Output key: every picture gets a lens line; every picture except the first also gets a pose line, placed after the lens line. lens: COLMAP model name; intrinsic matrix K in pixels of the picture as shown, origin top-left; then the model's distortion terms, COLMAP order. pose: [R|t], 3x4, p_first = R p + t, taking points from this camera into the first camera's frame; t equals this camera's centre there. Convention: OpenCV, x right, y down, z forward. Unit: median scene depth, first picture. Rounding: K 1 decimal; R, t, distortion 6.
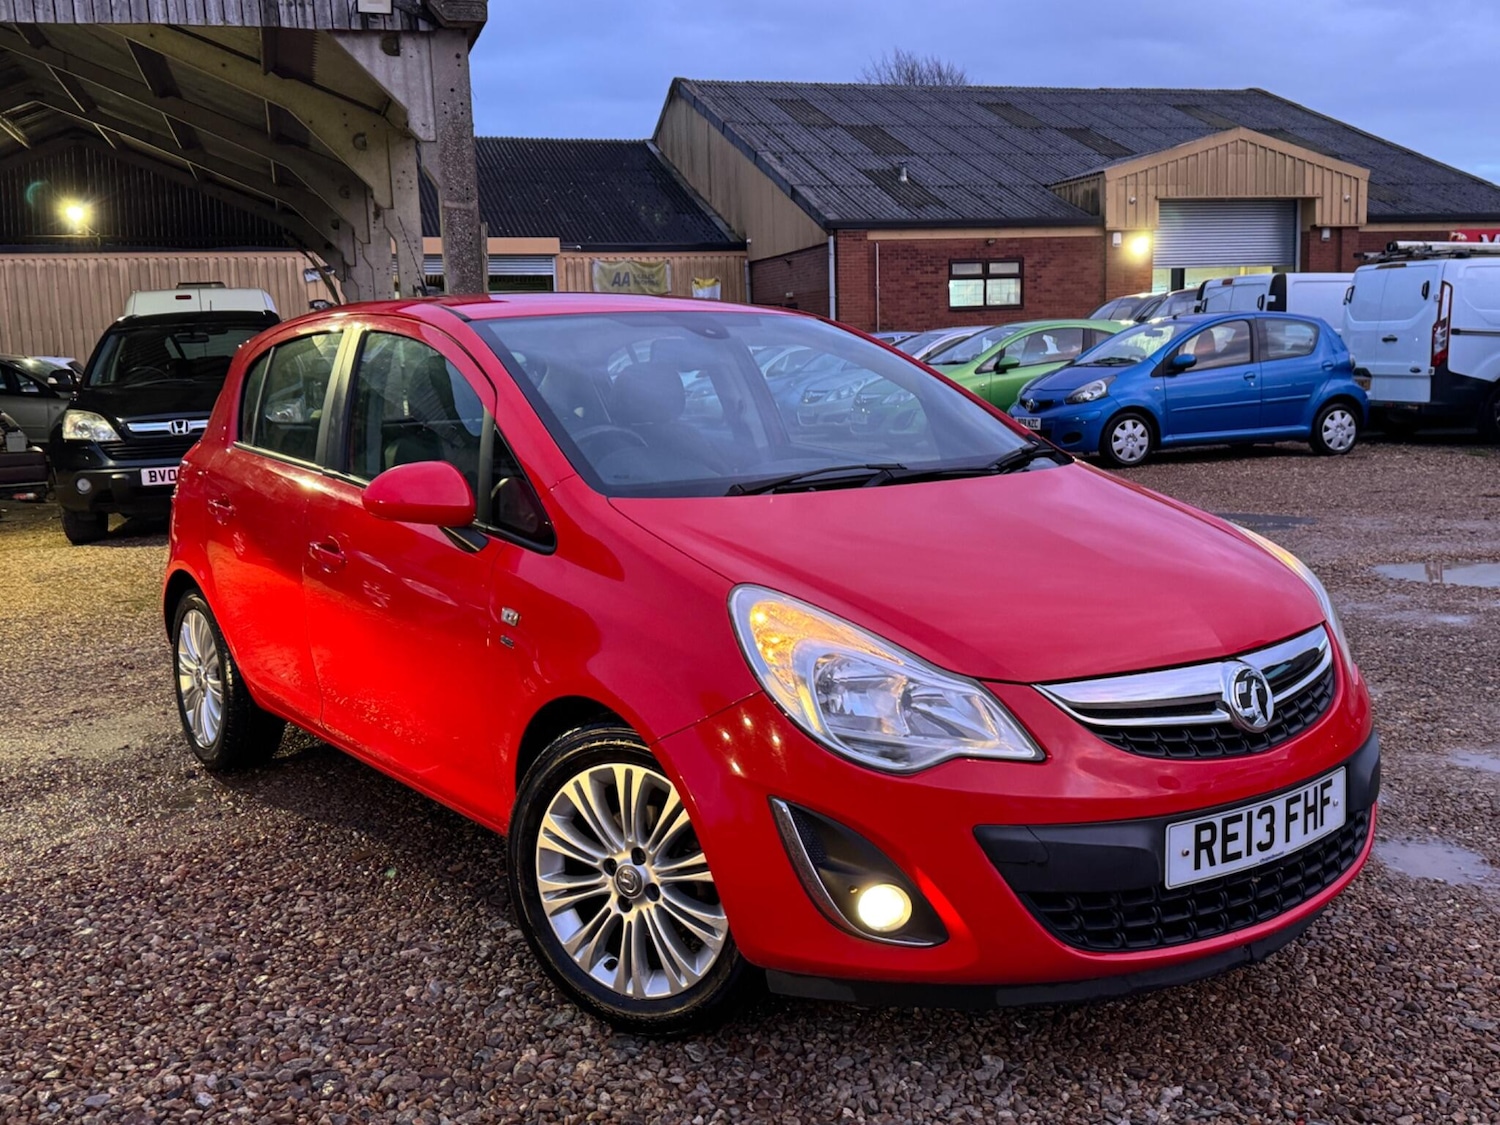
lens RADIAL K [[1399.4, 0, 769.7], [0, 1399.4, 549.6], [0, 0, 1]] dist [0.155077, -0.288294]
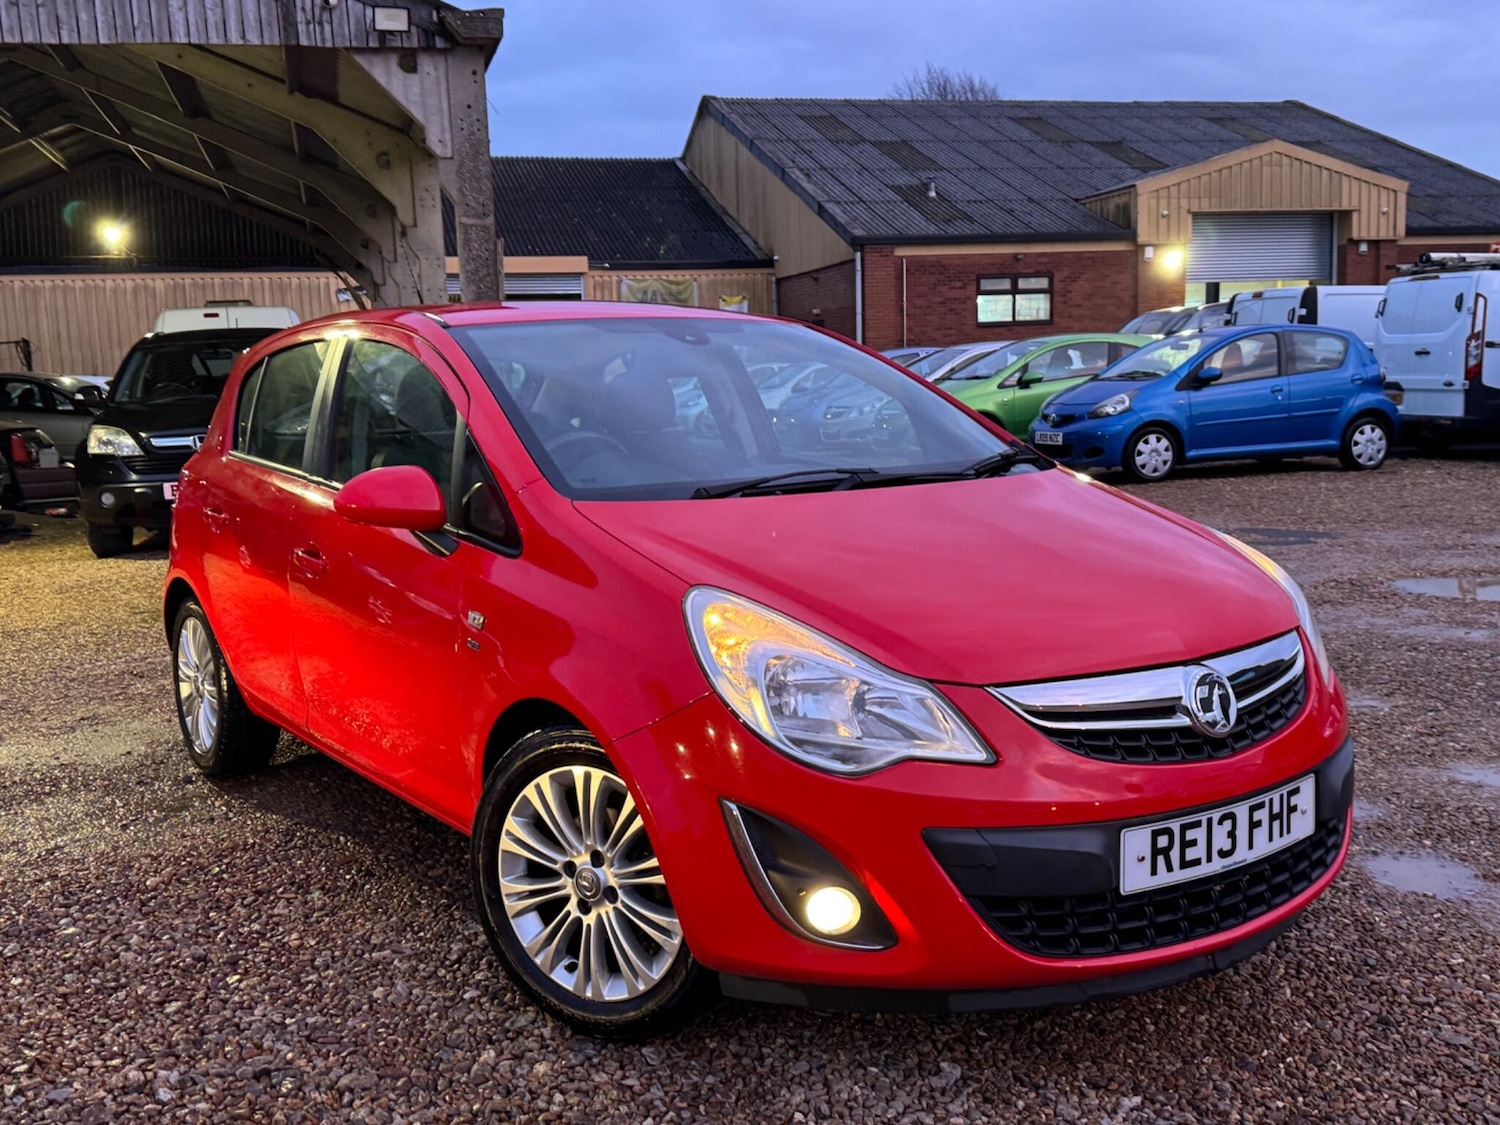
lens RADIAL K [[1400.1, 0, 746.3], [0, 1400.1, 567.7], [0, 0, 1]] dist [0.157293, -0.296252]
pose [[0.999356, 0.002027, -0.035816, 0.040505], [-0.002009, 0.999998, 0.000541, 0.008884], [0.035817, -0.000469, 0.999358, 0.004642]]
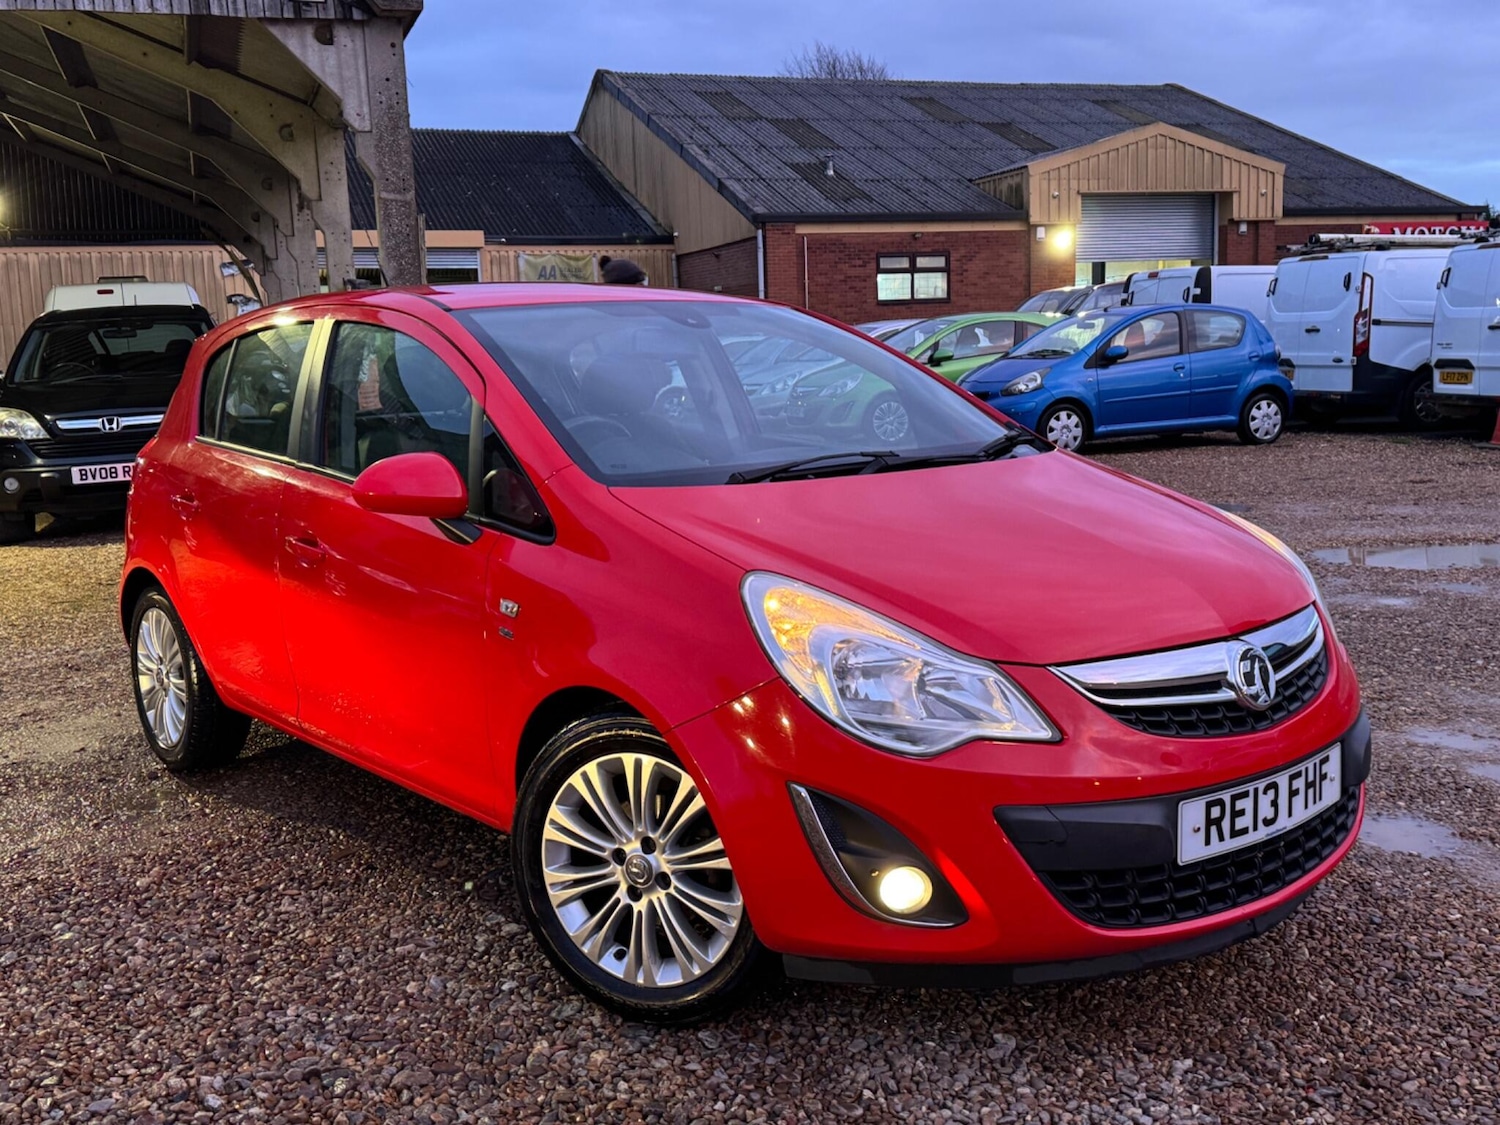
lens RADIAL K [[1399.4, 0, 769.7], [0, 1399.4, 549.6], [0, 0, 1]] dist [0.155077, -0.288294]
pose [[0.998723, -0.011738, 0.049140, -0.045556], [0.011526, 0.999923, 0.004602, 0.003712], [-0.049190, -0.004030, 0.998781, -0.000569]]
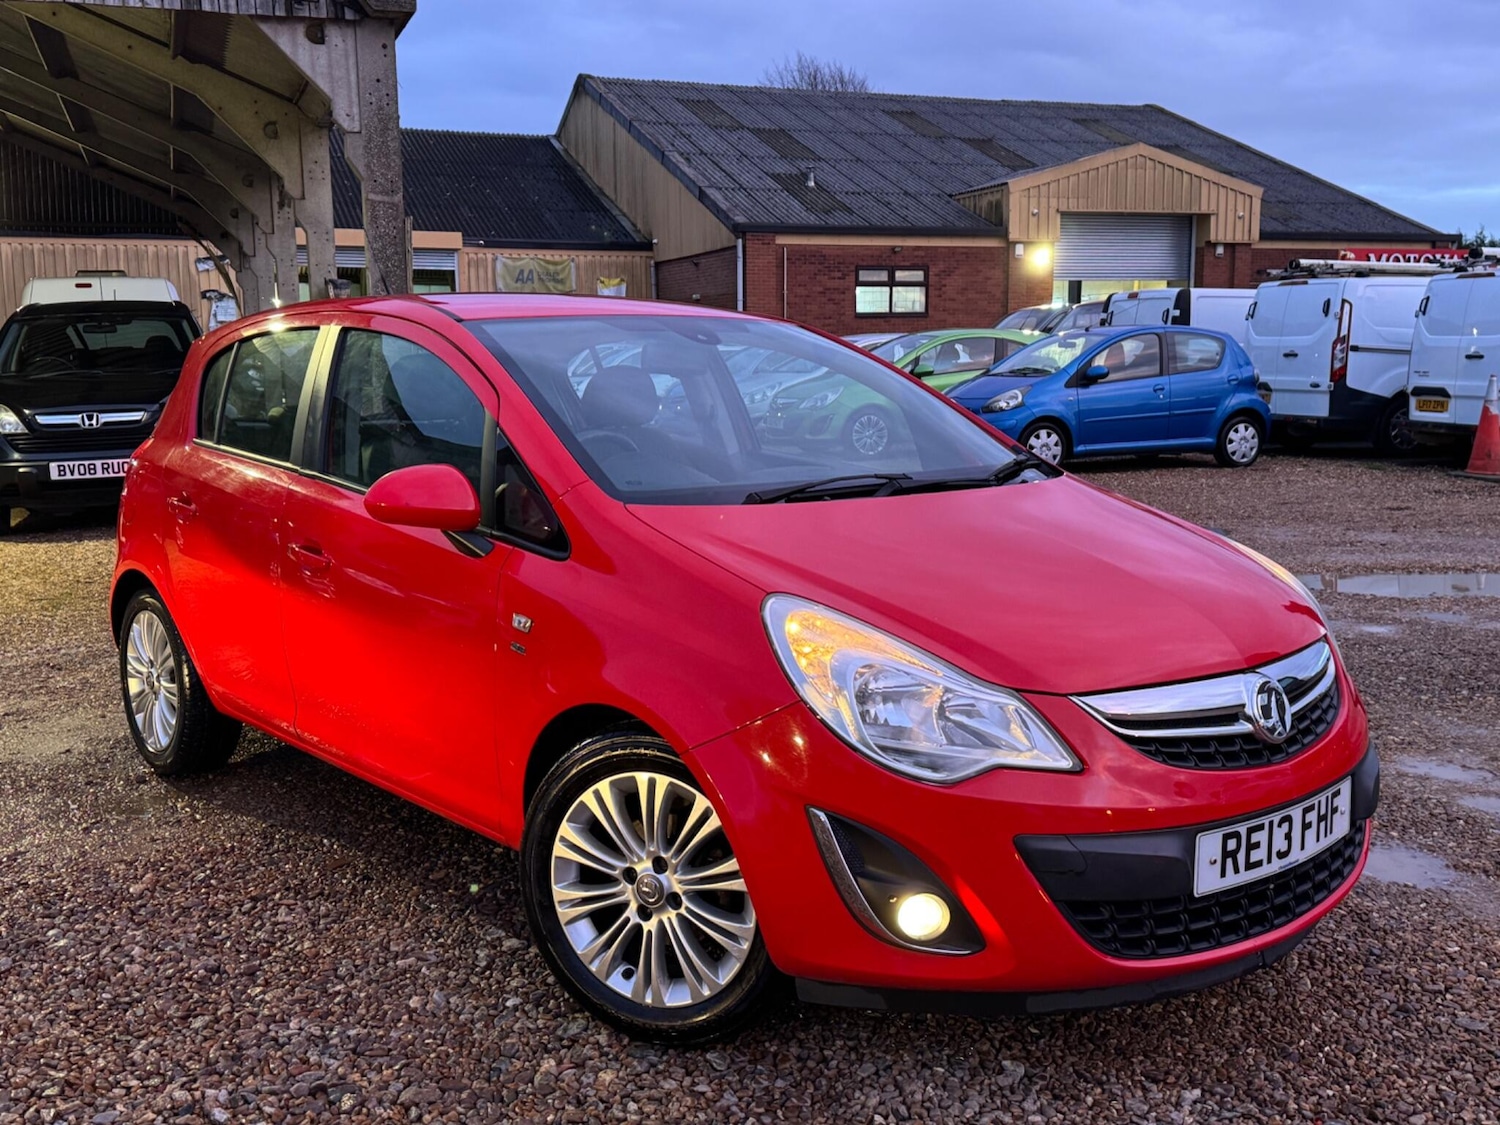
lens RADIAL K [[1398.8, 0, 764.2], [0, 1398.8, 562.2], [0, 0, 1]] dist [0.158496, -0.296707]
pose [[0.997822, 0.010882, 0.065056, -0.073516], [-0.011329, 0.999915, 0.006509, -0.003266], [-0.064980, -0.007232, 0.997860, 0.002651]]
